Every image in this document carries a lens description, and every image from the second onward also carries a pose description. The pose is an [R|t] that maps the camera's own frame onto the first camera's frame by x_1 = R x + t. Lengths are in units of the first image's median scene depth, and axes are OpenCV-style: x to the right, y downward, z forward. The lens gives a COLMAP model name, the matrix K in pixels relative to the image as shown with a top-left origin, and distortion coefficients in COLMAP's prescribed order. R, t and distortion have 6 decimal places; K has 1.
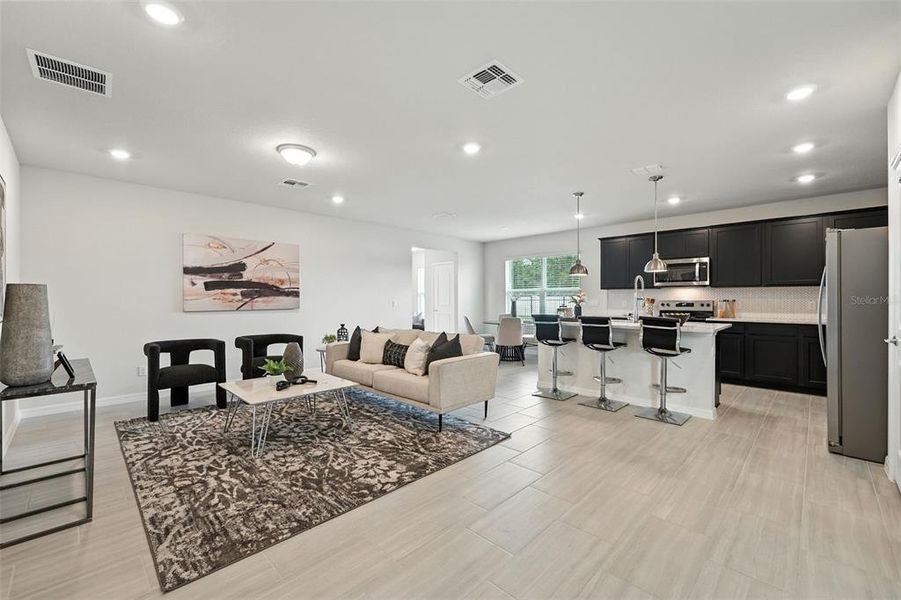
lens RADIAL K [[372.1, 0, 448.9], [0, 372.1, 297.7], [0, 0, 1]] dist [-0.000593, -0.000022]
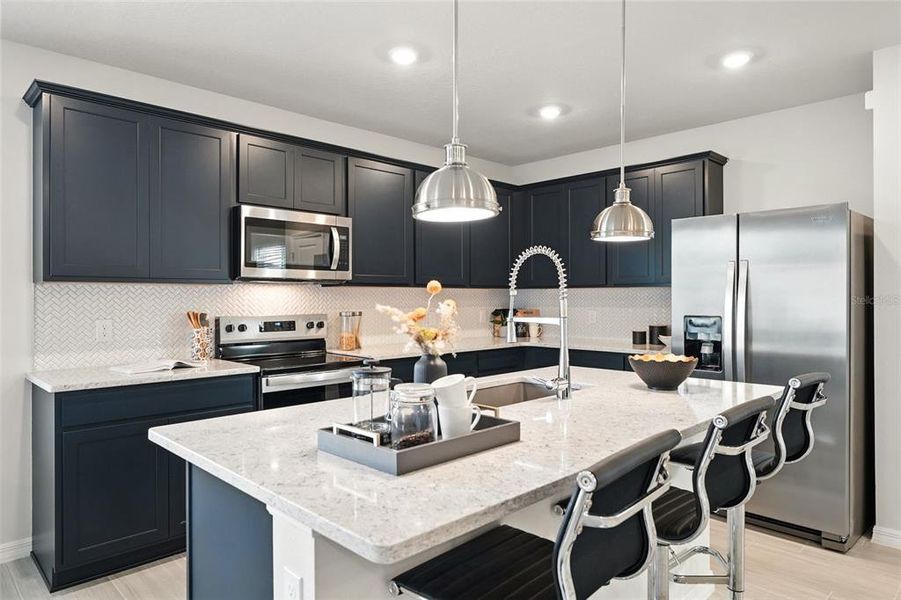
lens RADIAL K [[563.9, 0, 452.7], [0, 563.9, 298.6], [0, 0, 1]] dist [0.006070, -0.000200]
pose [[0.007451, -0.000512, 0.999972, 0.027238], [0.001893, 0.999998, 0.000497, -0.013958], [-0.999970, 0.001890, 0.007452, 1.027380]]
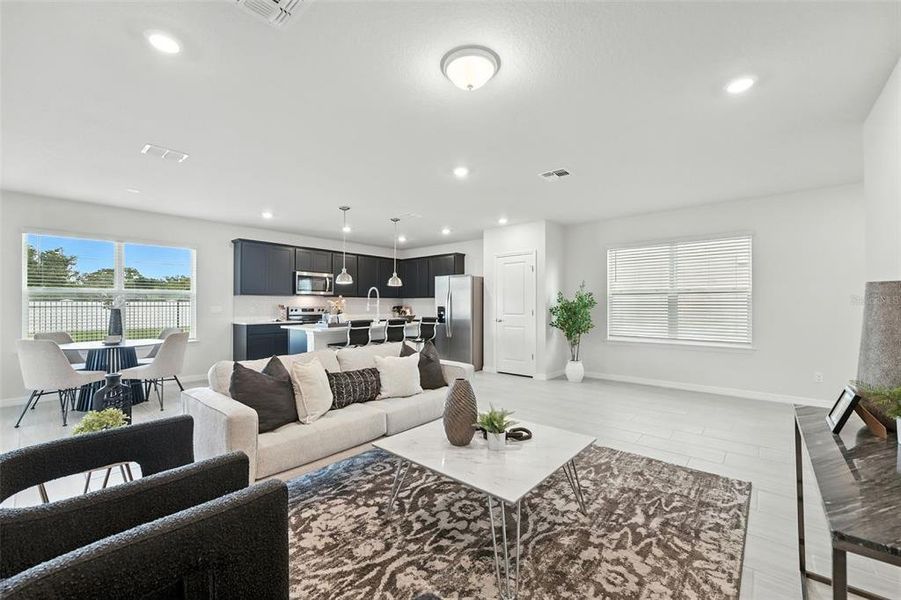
lens RADIAL K [[362.4, 0, 450.8], [0, 362.4, 304.5], [0, 0, 1]] dist [-0.001517, 0.000735]
pose [[-0.065847, 0.002852, 0.997826, -0.733597], [-0.002912, 0.999991, -0.003051, 0.004084], [-0.997825, -0.003107, -0.065838, 0.782637]]
